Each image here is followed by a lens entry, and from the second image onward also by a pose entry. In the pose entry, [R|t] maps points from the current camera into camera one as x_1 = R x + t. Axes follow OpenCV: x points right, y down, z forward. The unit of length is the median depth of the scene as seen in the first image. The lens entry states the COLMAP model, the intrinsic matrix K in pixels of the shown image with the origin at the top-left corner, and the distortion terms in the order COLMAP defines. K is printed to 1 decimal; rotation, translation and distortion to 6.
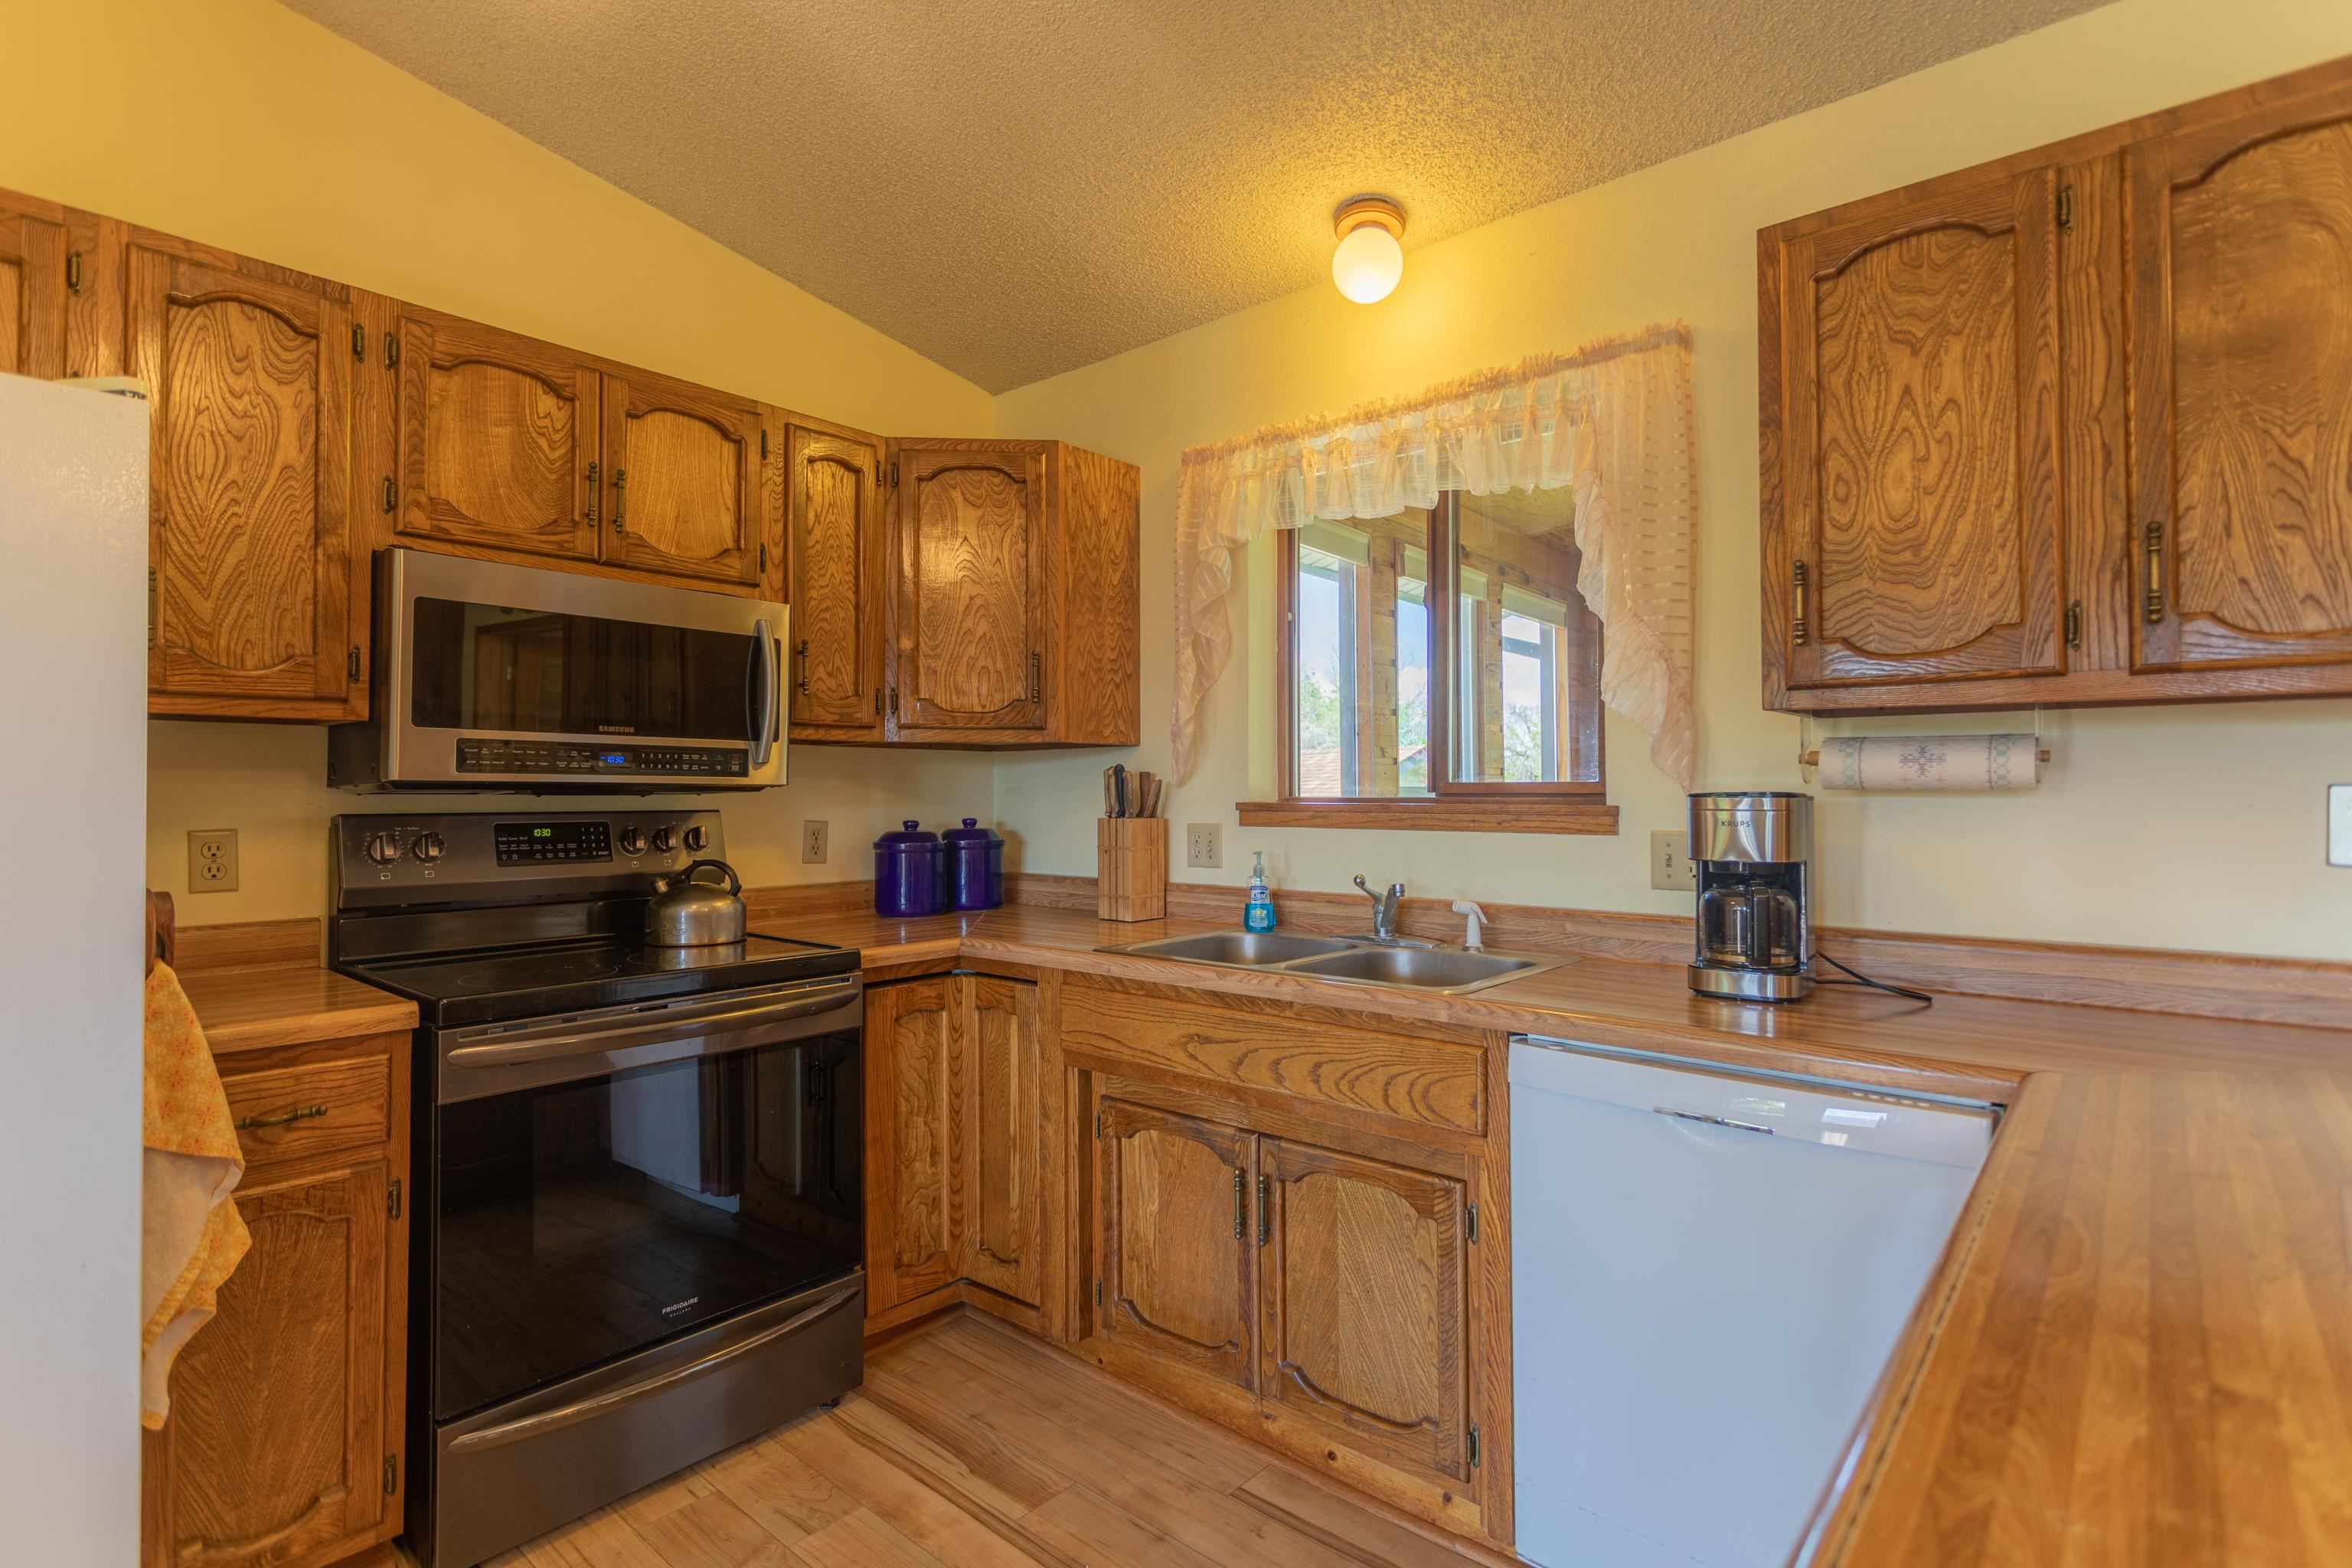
lens RADIAL K [[1136.7, 0, 1171.6], [0, 1136.7, 773.3], [0, 0, 1]] dist [0.004449, 0.000266]
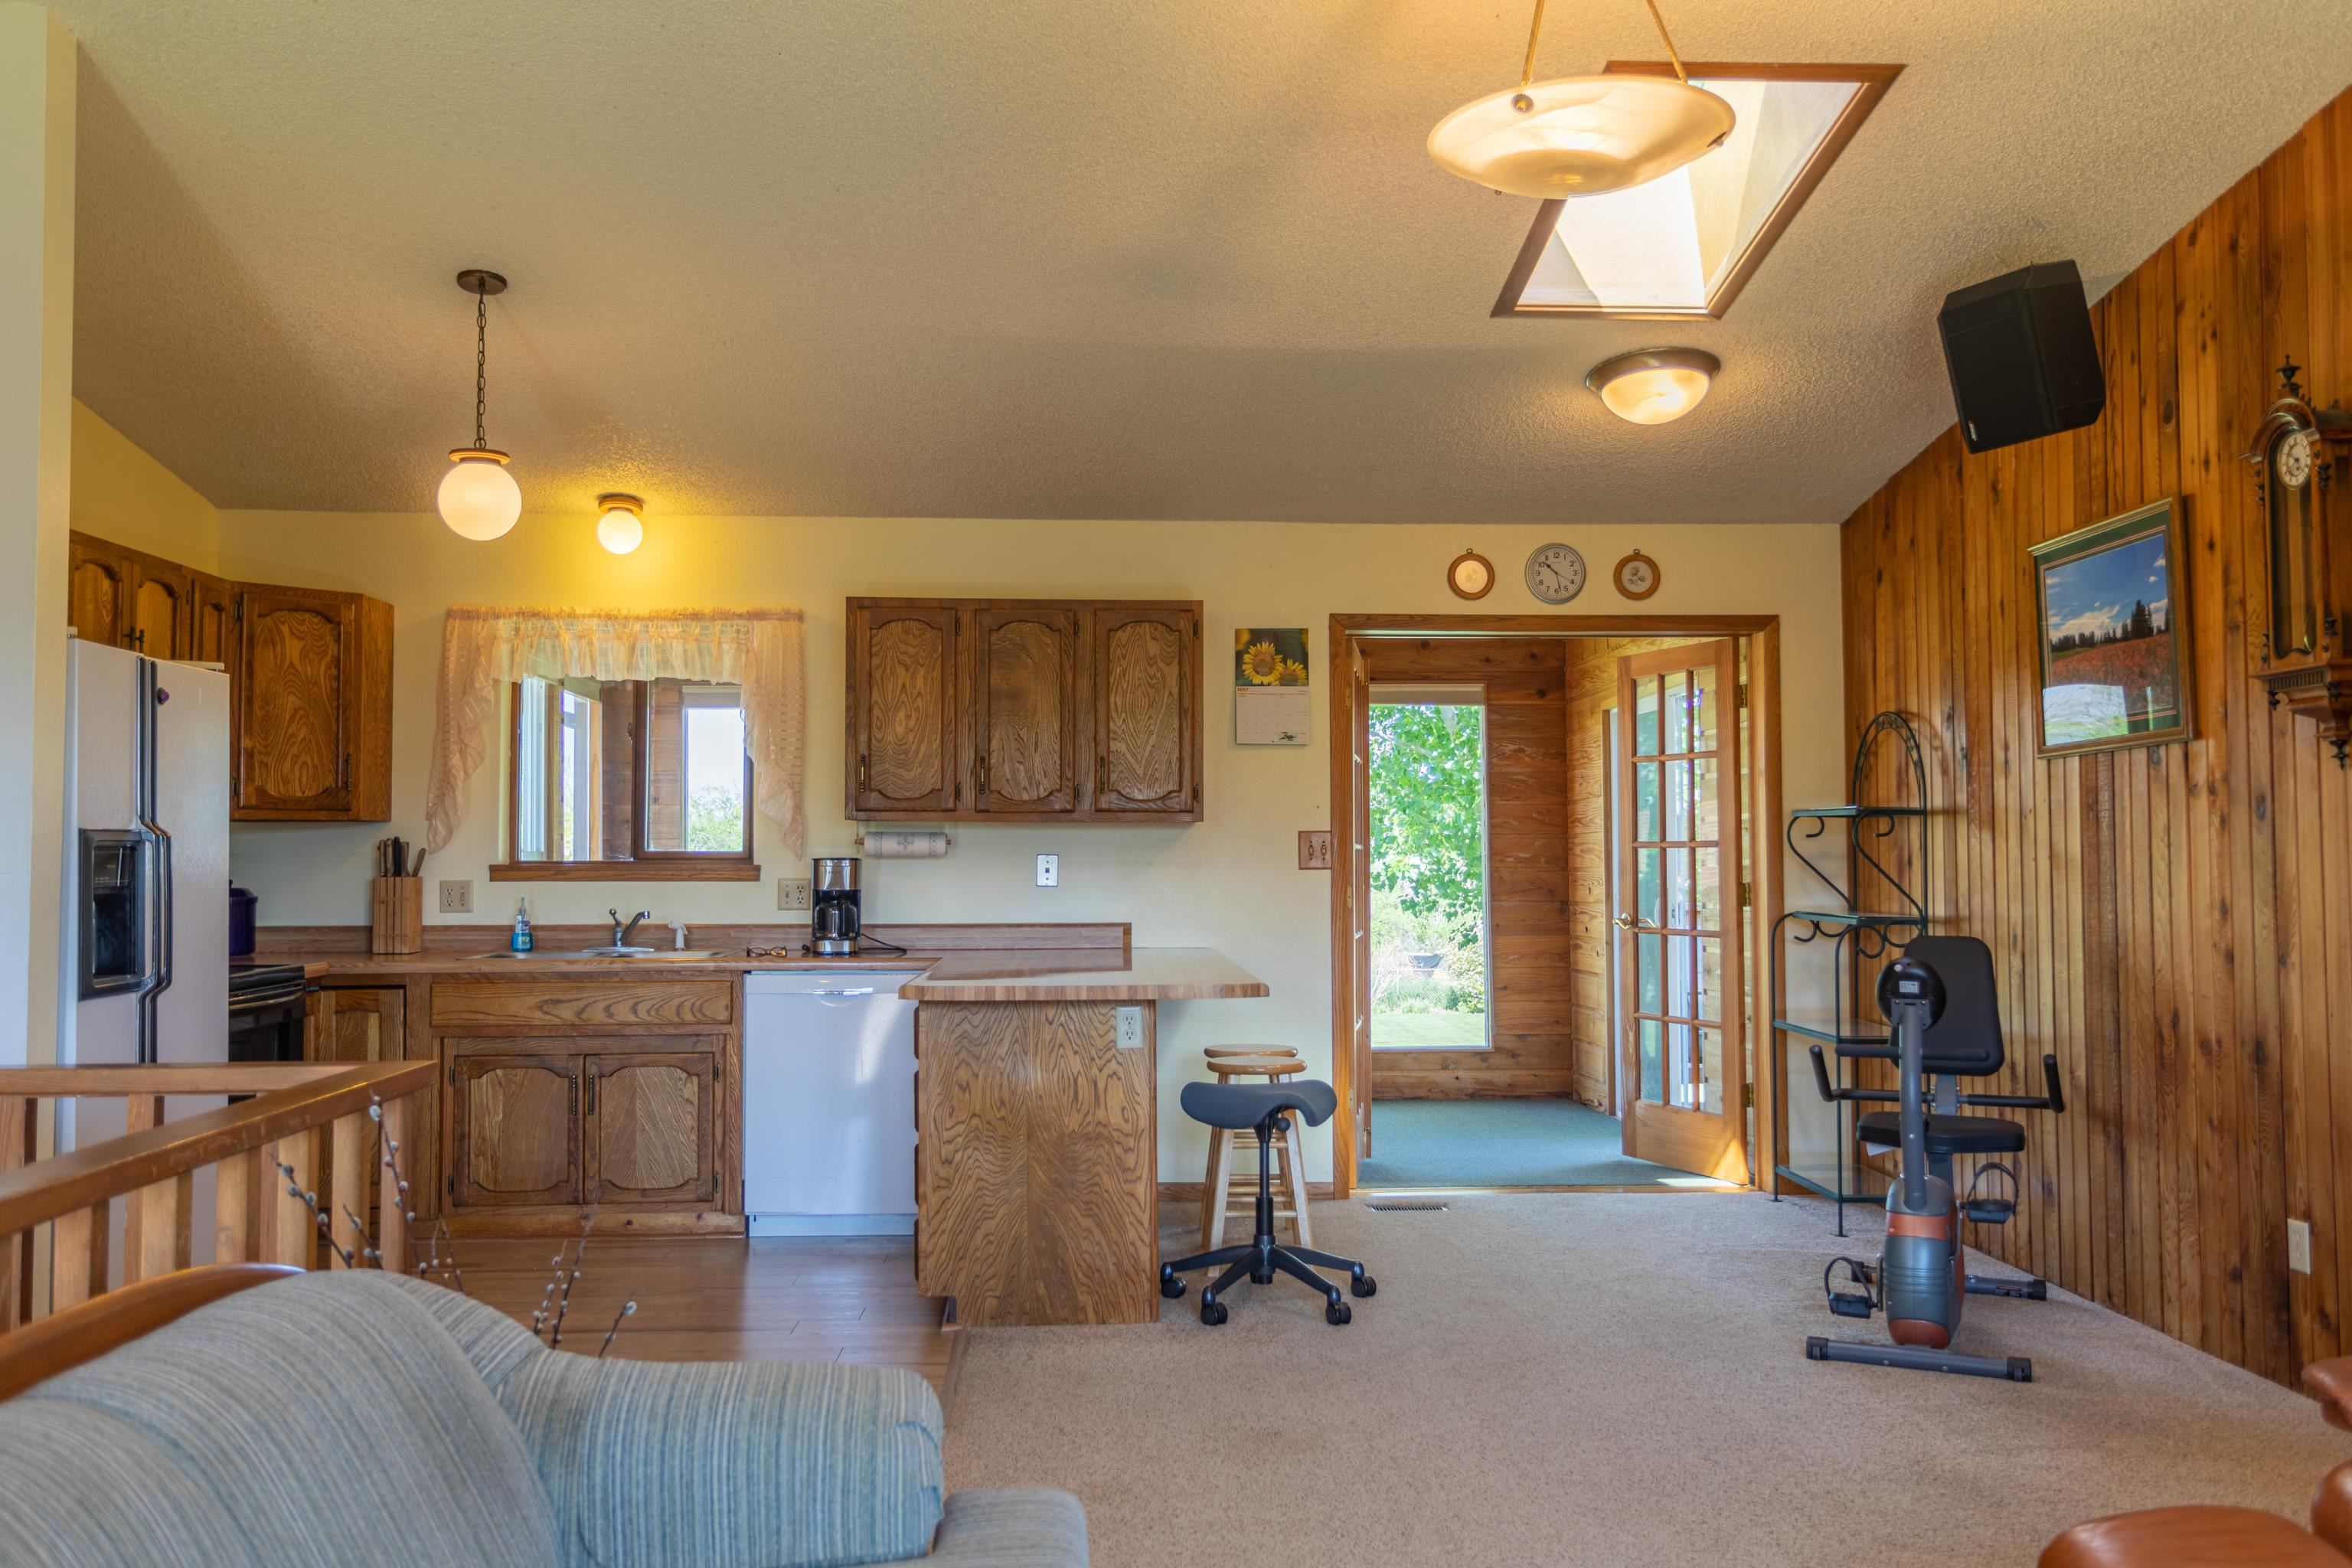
lens RADIAL K [[1912.7, 0, 1178.6], [0, 1912.7, 771.3], [0, 0, 1]] dist [0.005991, 0.001196]
pose [[0.719096, 0.029627, 0.694279, -1.336427], [-0.012336, 0.999478, -0.029874, -0.040521], [-0.694802, 0.012918, 0.719086, -1.770770]]
